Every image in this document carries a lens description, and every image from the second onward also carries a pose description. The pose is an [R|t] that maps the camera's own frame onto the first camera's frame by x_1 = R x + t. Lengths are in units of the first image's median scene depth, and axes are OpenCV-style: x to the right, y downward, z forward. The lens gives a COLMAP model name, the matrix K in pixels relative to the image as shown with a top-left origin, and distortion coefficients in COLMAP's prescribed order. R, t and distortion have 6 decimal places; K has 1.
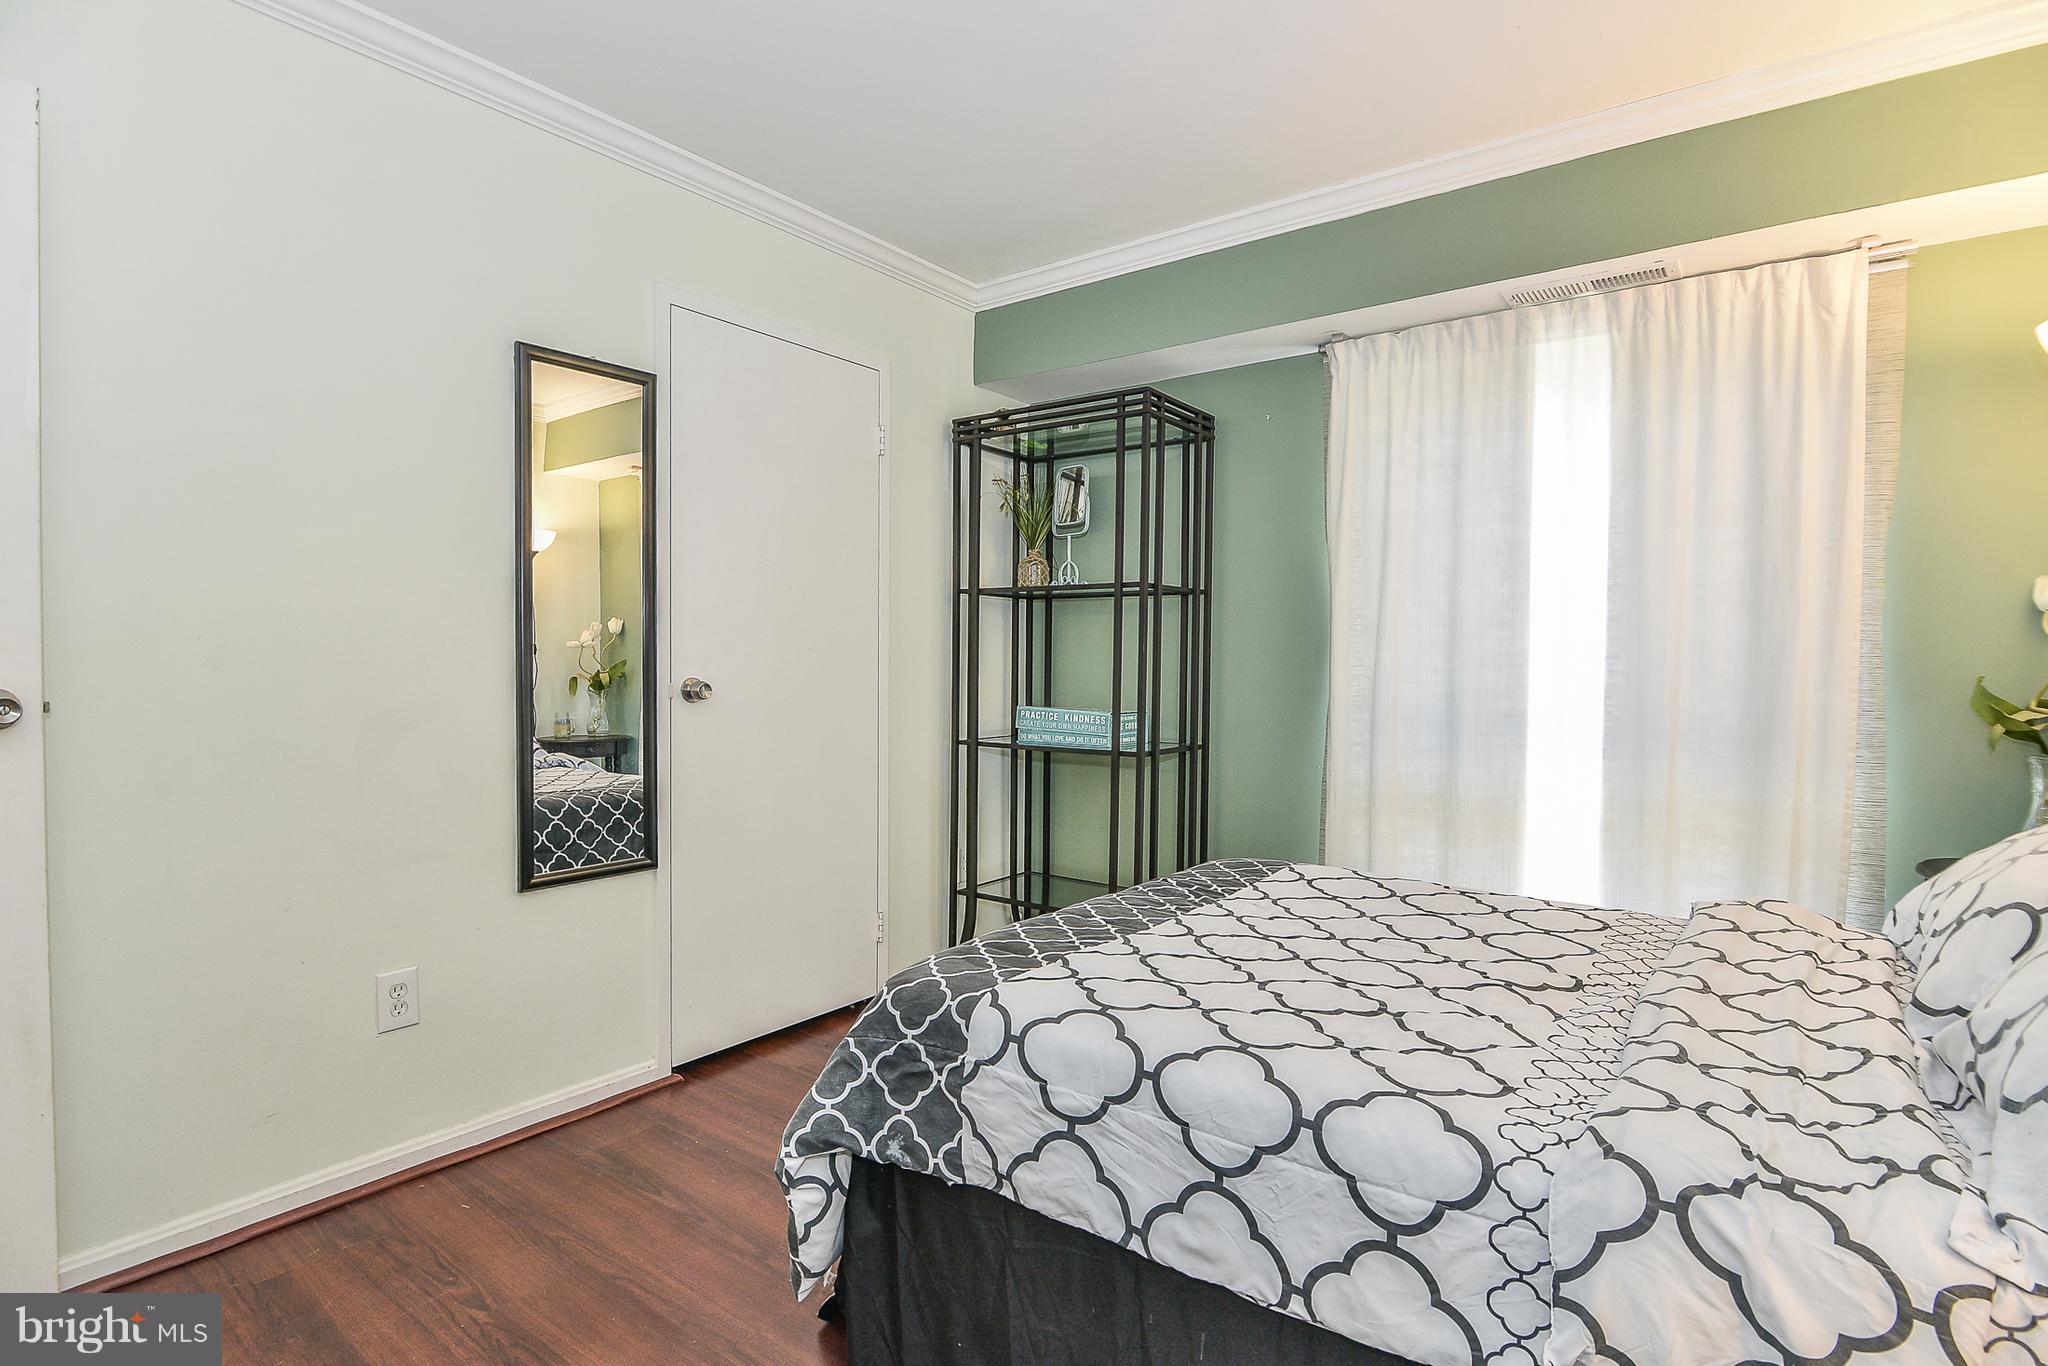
lens RADIAL K [[1030.6, 0, 1026.4], [0, 1030.6, 675.7], [0, 0, 1]] dist [-0.014949, -0.001306]
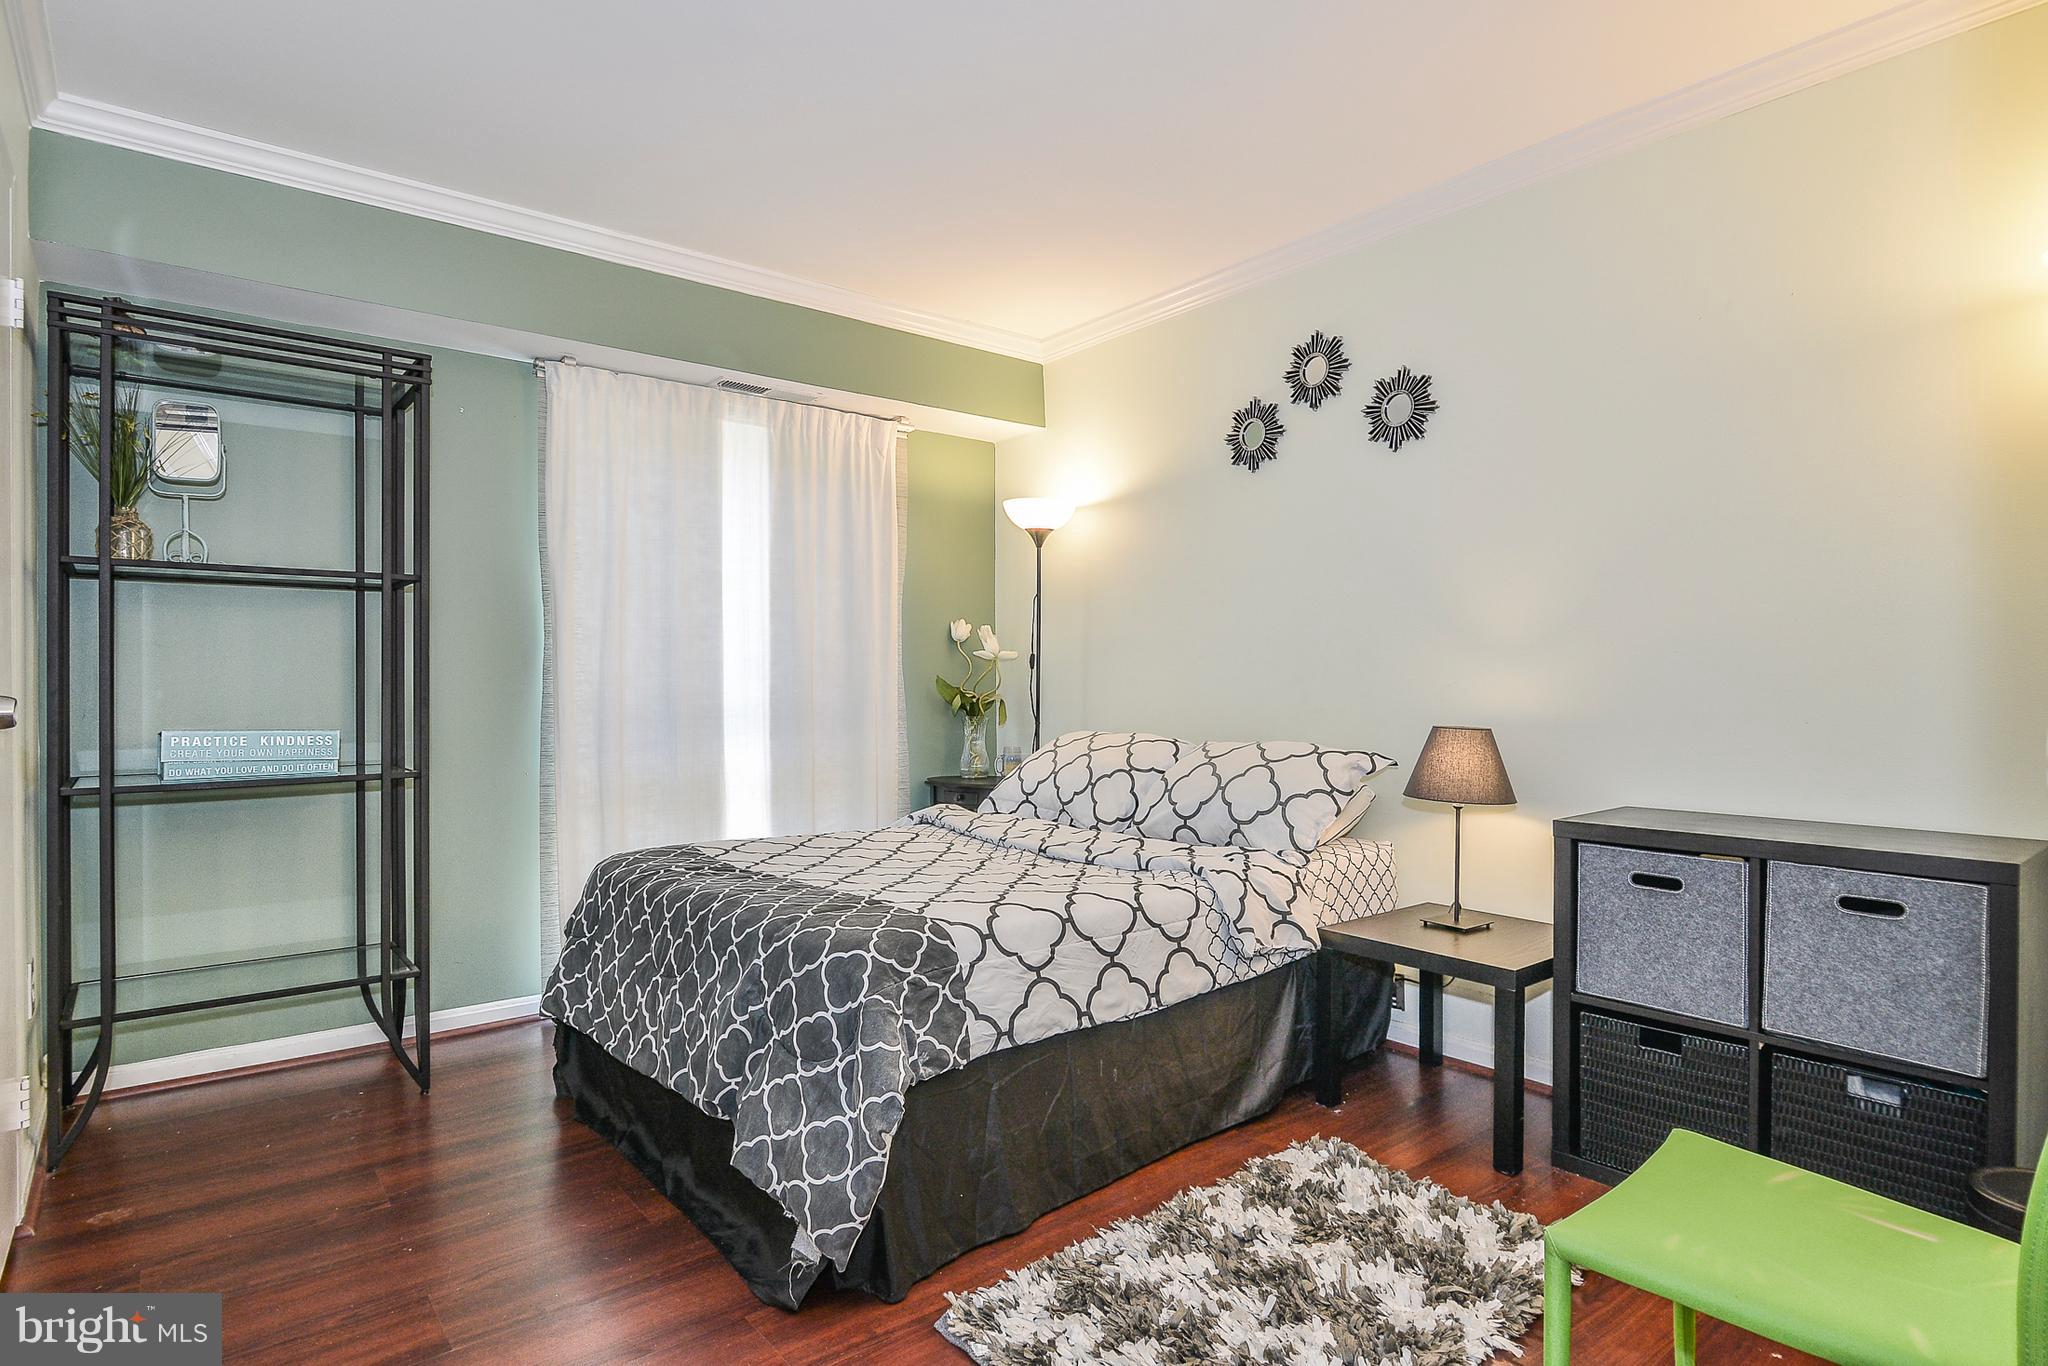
lens RADIAL K [[1075.8, 0, 1026.8], [0, 1075.8, 684.5], [0, 0, 1]] dist [-0.020689, 0.002846]
pose [[0.229424, -0.008499, 0.973289, -0.860807], [0.021601, 0.999760, 0.003639, 0.012470], [-0.973087, 0.020189, 0.229553, 0.390943]]
